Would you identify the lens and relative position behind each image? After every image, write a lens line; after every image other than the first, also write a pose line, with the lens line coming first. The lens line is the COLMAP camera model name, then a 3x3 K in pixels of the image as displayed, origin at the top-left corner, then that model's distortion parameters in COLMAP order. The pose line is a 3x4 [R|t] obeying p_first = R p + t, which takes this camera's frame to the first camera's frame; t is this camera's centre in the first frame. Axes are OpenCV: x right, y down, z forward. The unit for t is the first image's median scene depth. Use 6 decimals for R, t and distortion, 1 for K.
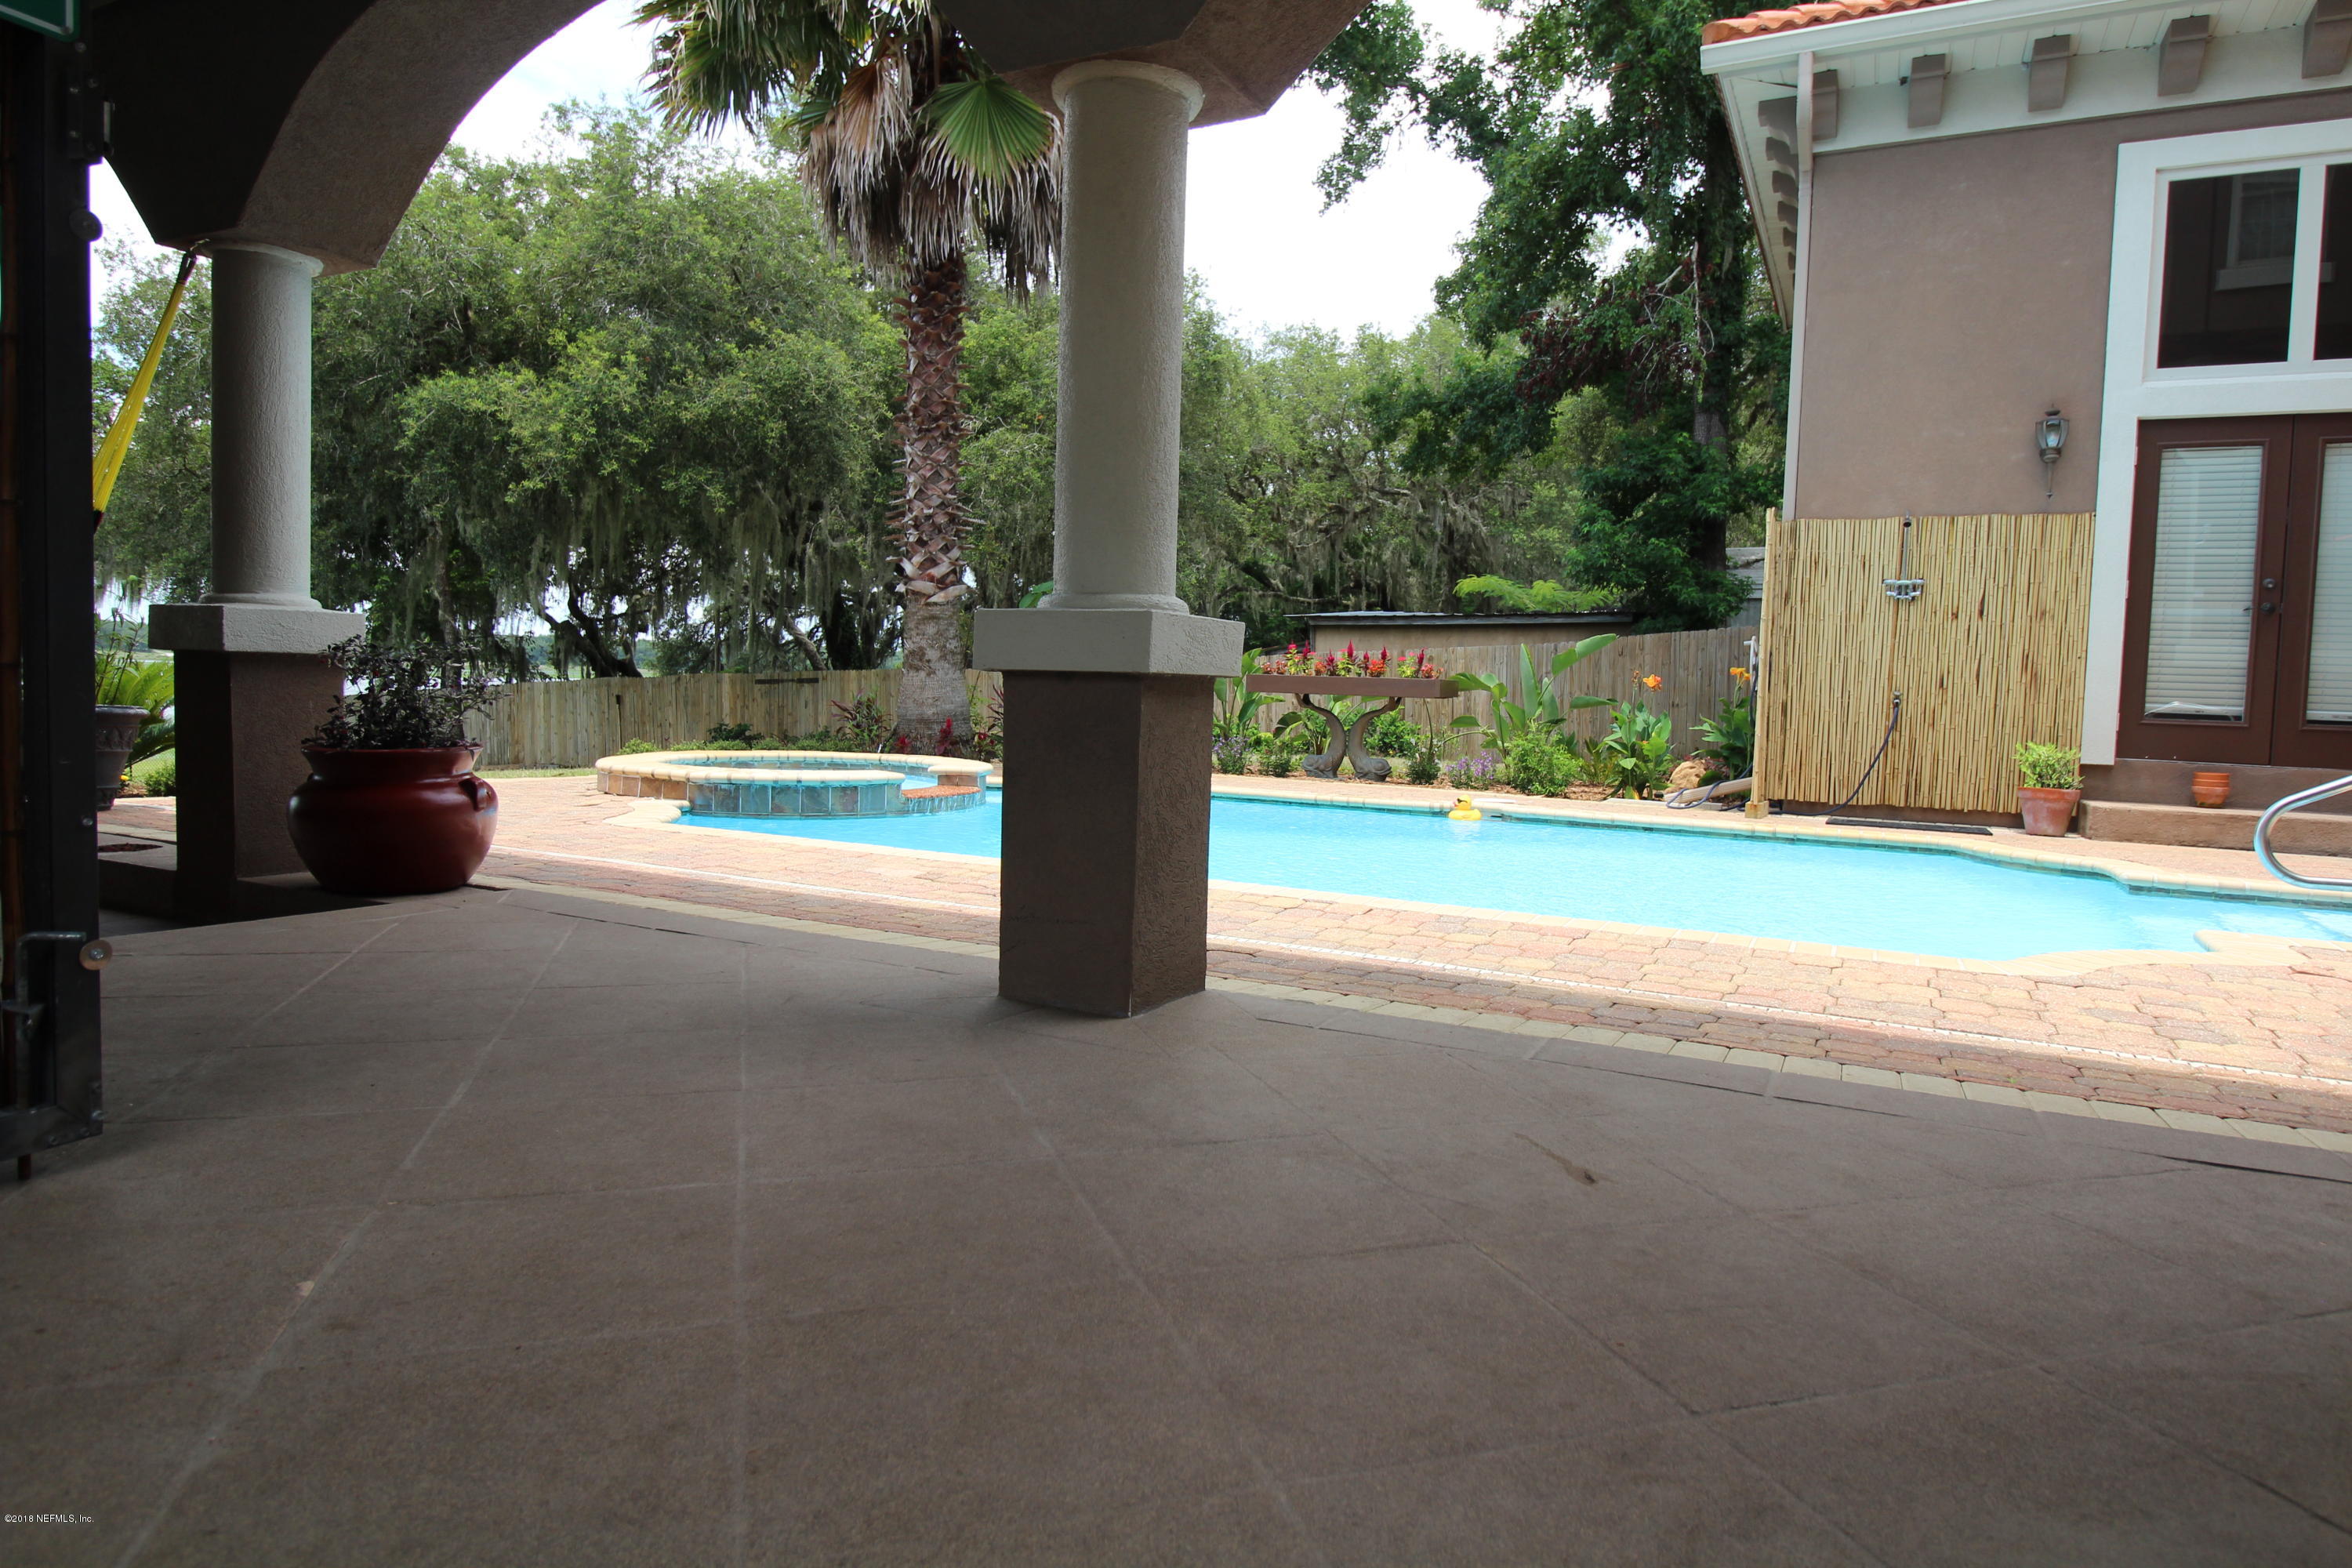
lens RADIAL K [[1350.9, 0, 1205.9], [0, 1350.9, 754.9], [0, 0, 1]] dist [0.000380, -0.012662]
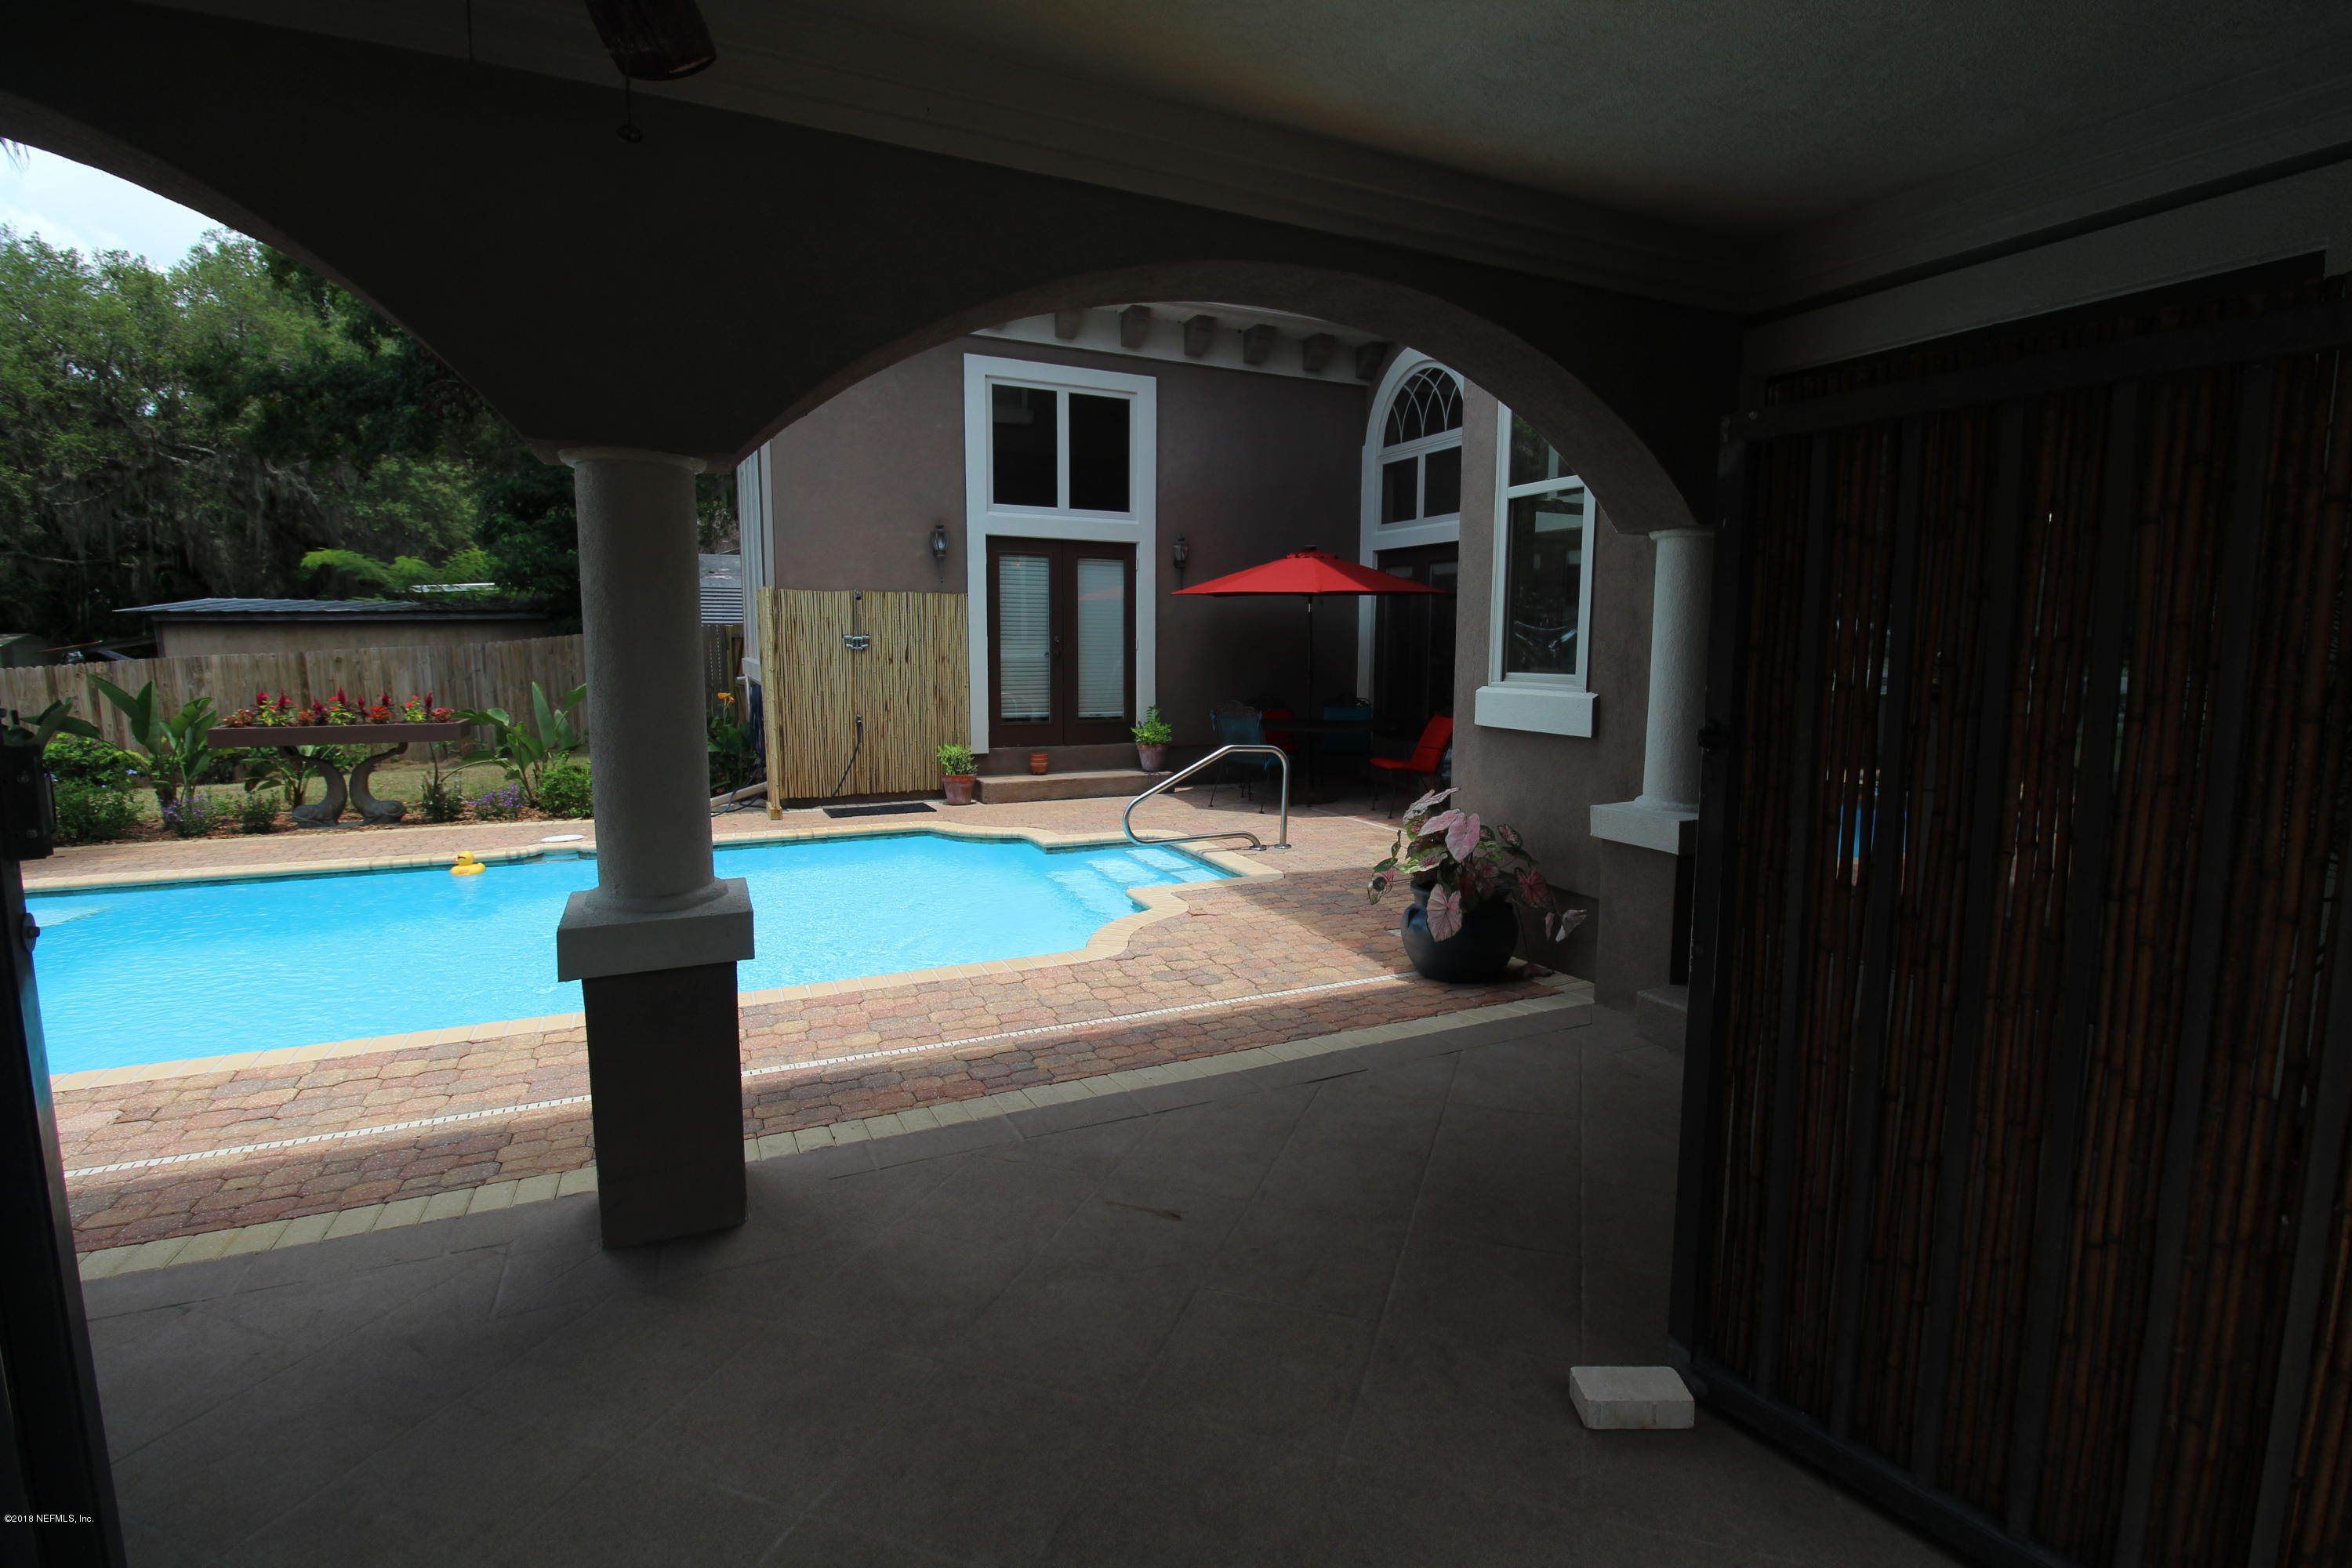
lens RADIAL K [[1081.6, 0, 1203.3], [0, 1081.6, 759.0], [0, 0, 1]] dist [0.000605, -0.015302]
pose [[0.605927, -0.116680, 0.786917, -0.168525], [0.055028, 0.992963, 0.104860, -0.098790], [-0.793615, -0.020235, 0.608084, 0.018123]]
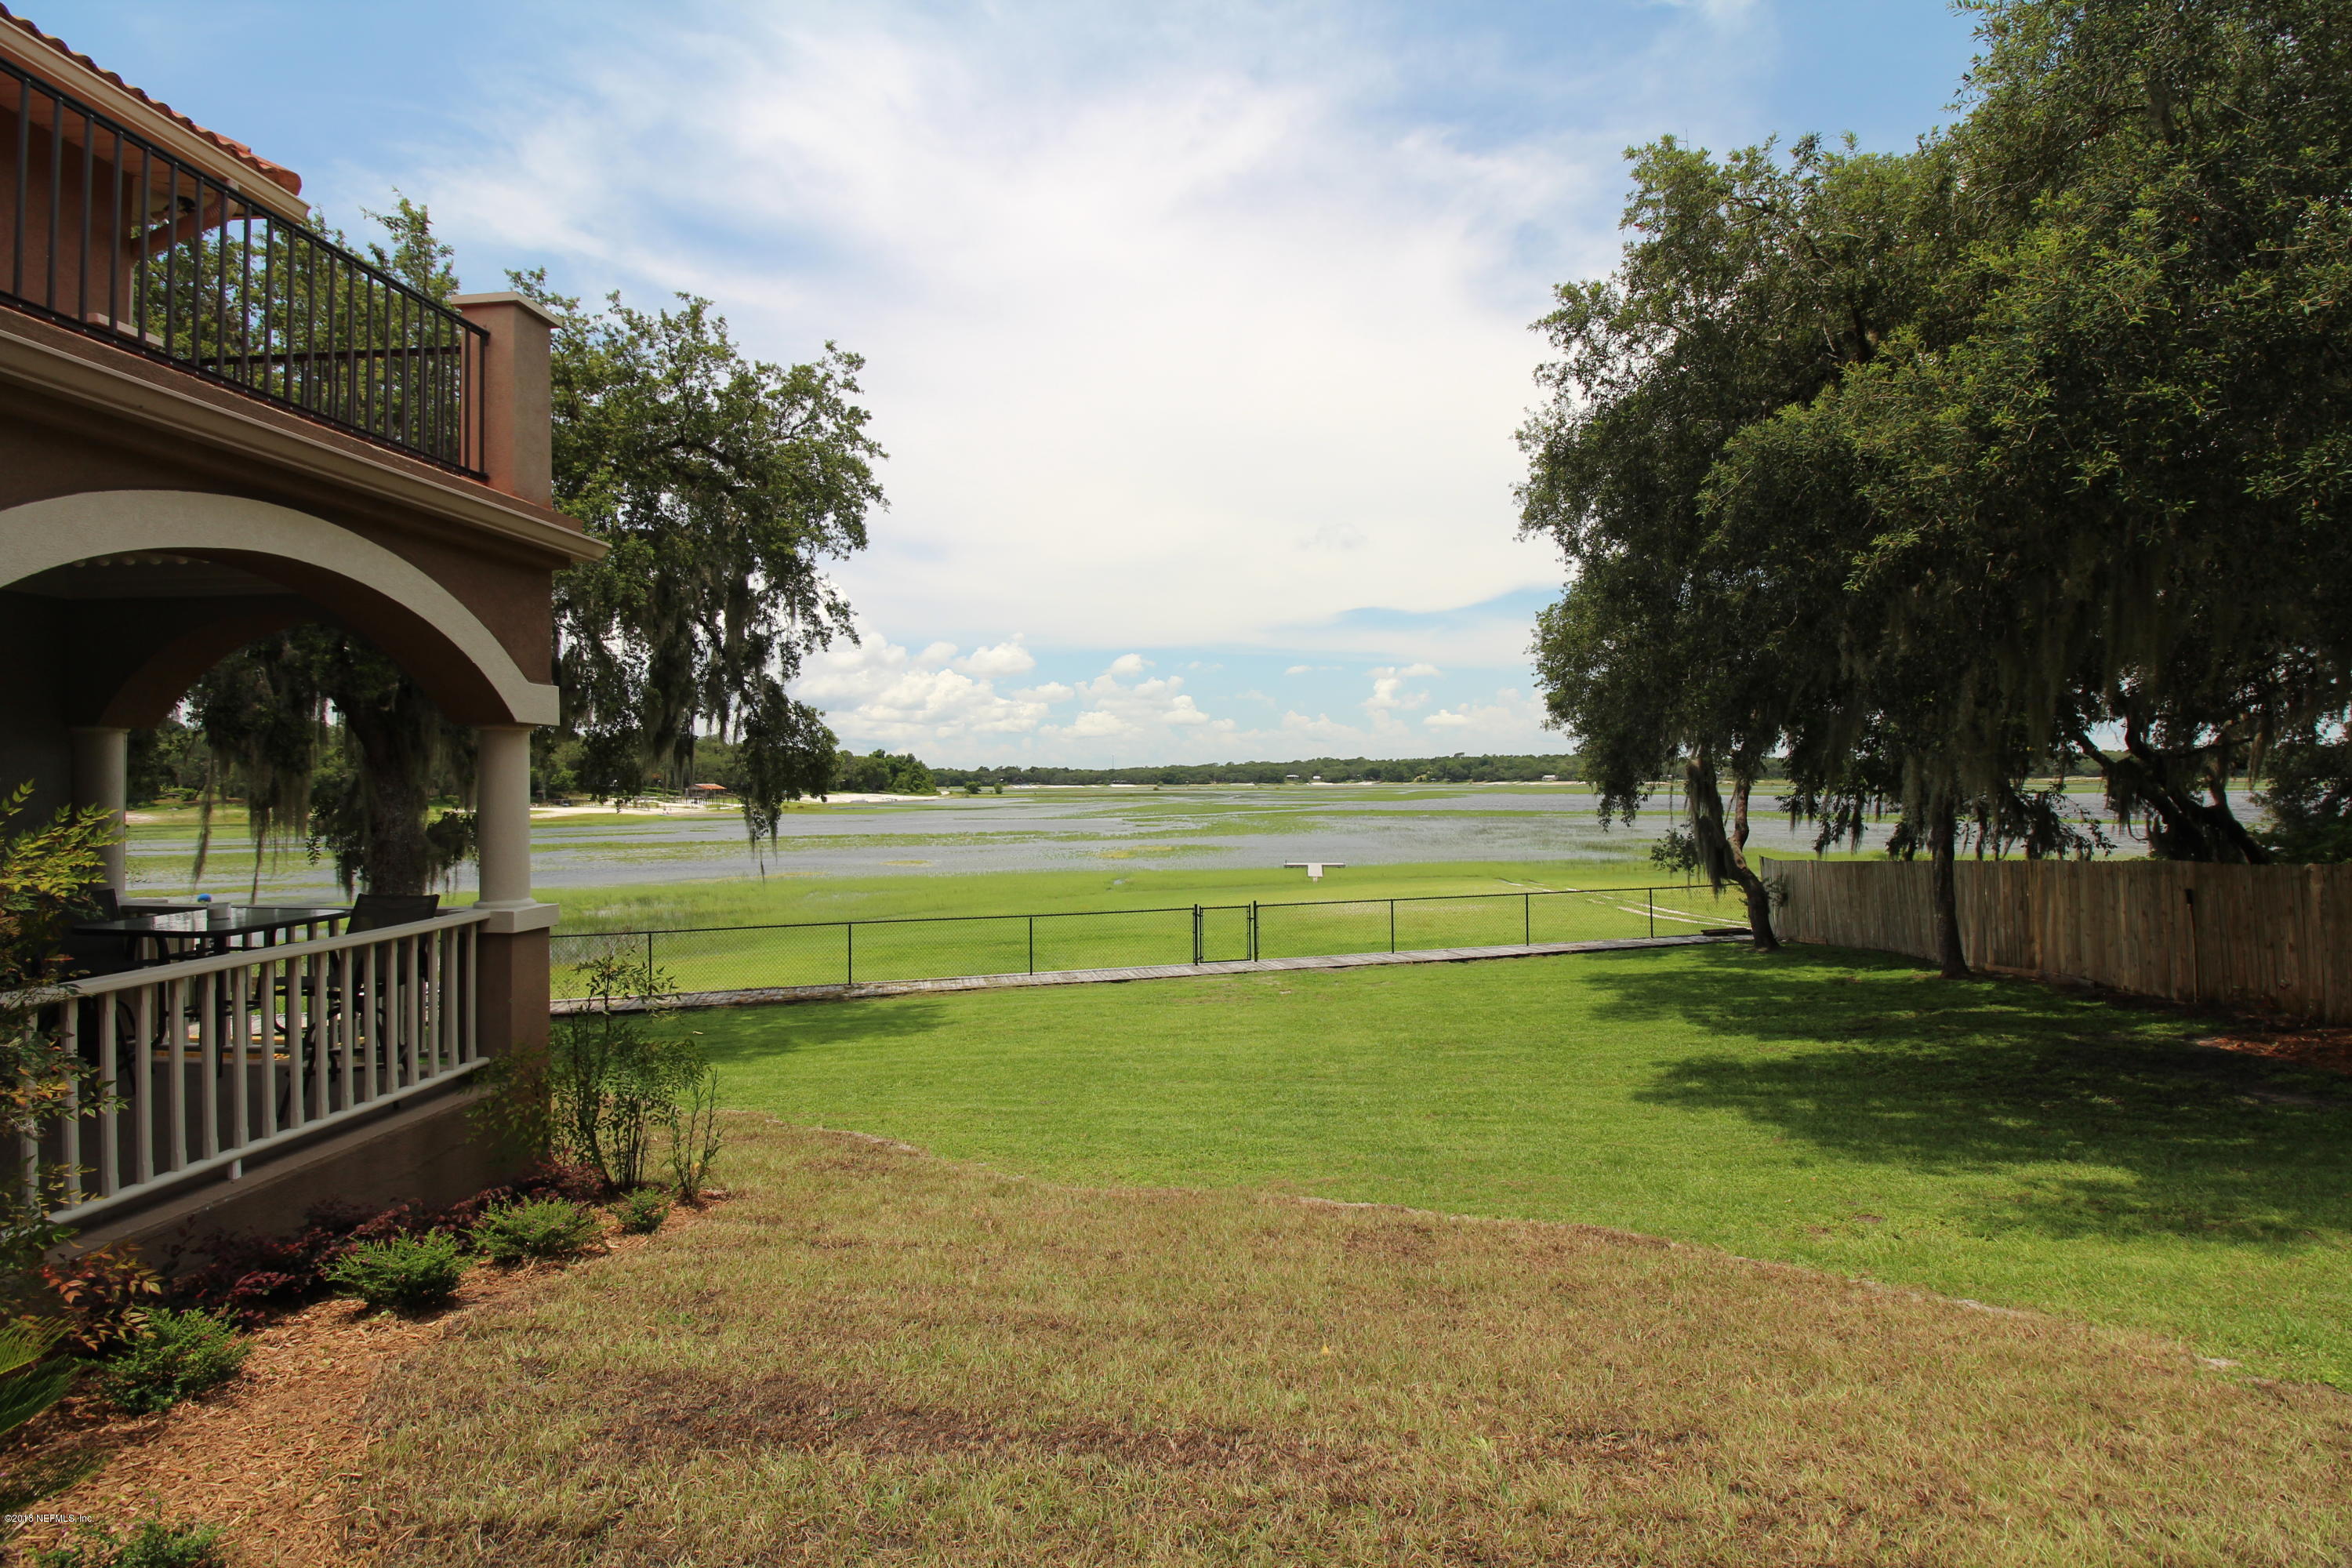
lens RADIAL K [[1081.6, 0, 1203.3], [0, 1081.6, 759.0], [0, 0, 1]] dist [0.000605, -0.015302]
pose [[0.386317, -0.053516, -0.920812, -0.478823], [-0.032544, 0.996903, -0.071592, -0.172955], [0.921792, 0.057624, 0.383379, 1.212409]]
